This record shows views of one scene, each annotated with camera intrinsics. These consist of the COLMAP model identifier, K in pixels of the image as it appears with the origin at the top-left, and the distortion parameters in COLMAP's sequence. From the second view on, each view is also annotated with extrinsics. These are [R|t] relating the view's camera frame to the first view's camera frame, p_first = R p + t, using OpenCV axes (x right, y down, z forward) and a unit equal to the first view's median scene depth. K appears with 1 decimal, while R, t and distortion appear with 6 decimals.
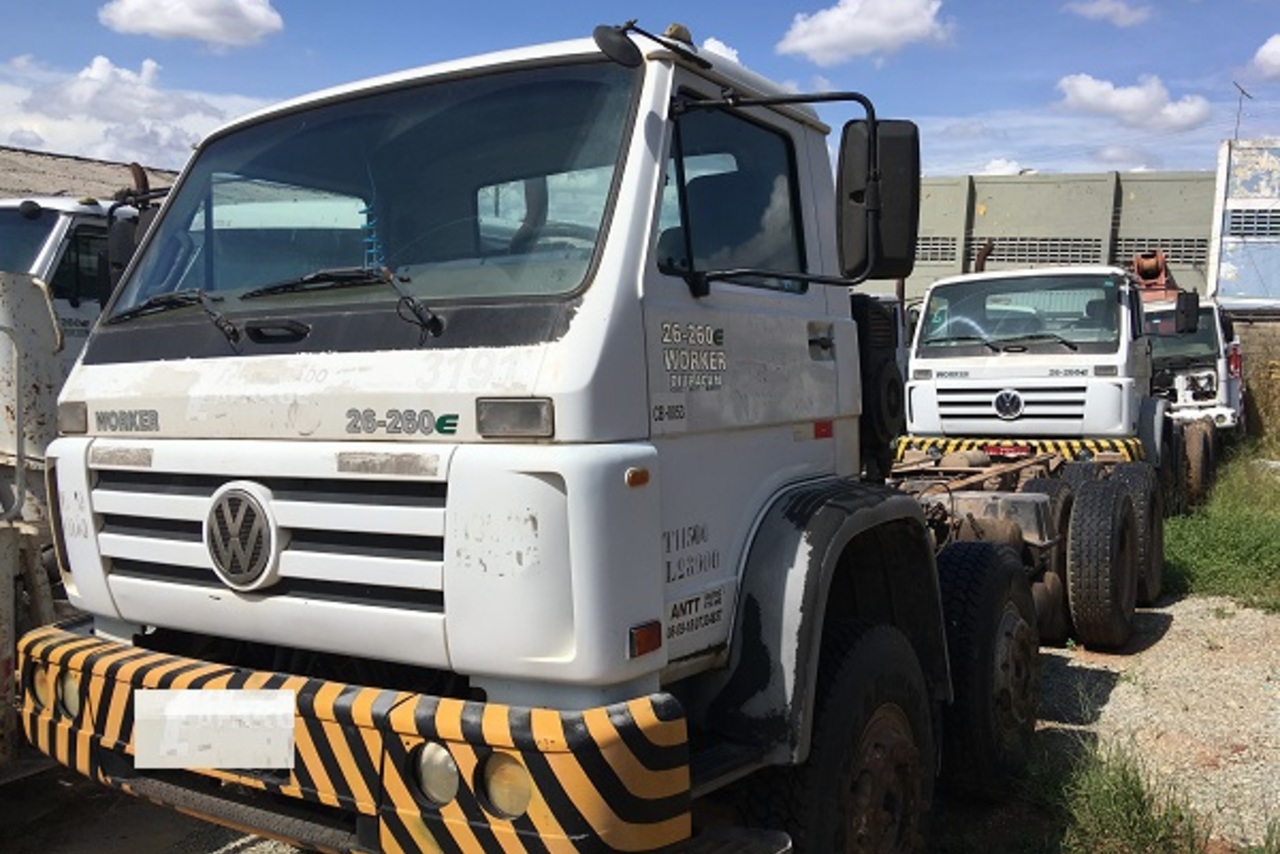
lens RADIAL K [[1032.1, 0, 641.3], [0, 1032.1, 404.8], [0, 0, 1]] dist [0.037605, -0.001920]
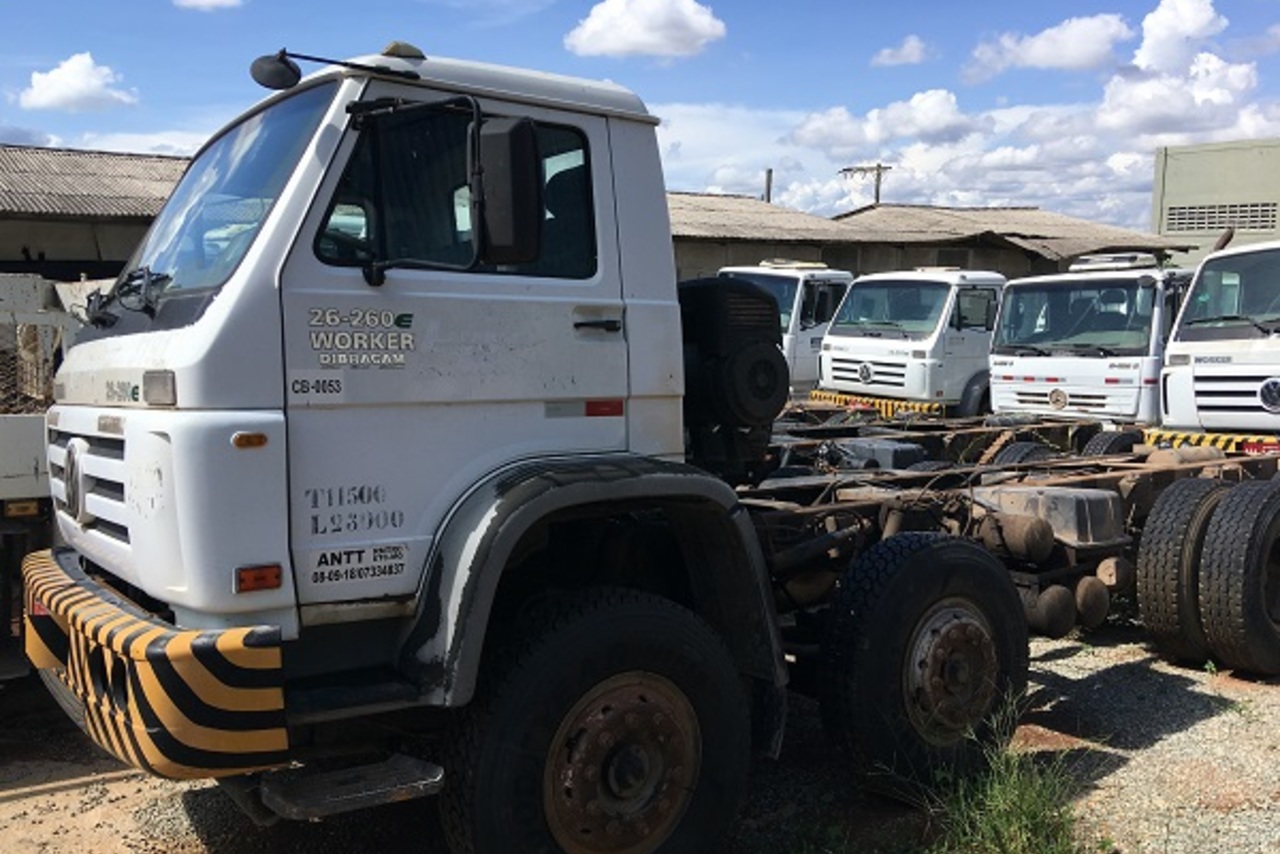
lens RADIAL K [[1032.1, 0, 641.3], [0, 1032.1, 404.8], [0, 0, 1]] dist [0.037605, -0.001920]
pose [[0.939518, 0.015465, -0.342149, 0.521740], [-0.011288, 0.999836, 0.014196, 0.005112], [0.342312, -0.009475, 0.939539, 0.026686]]
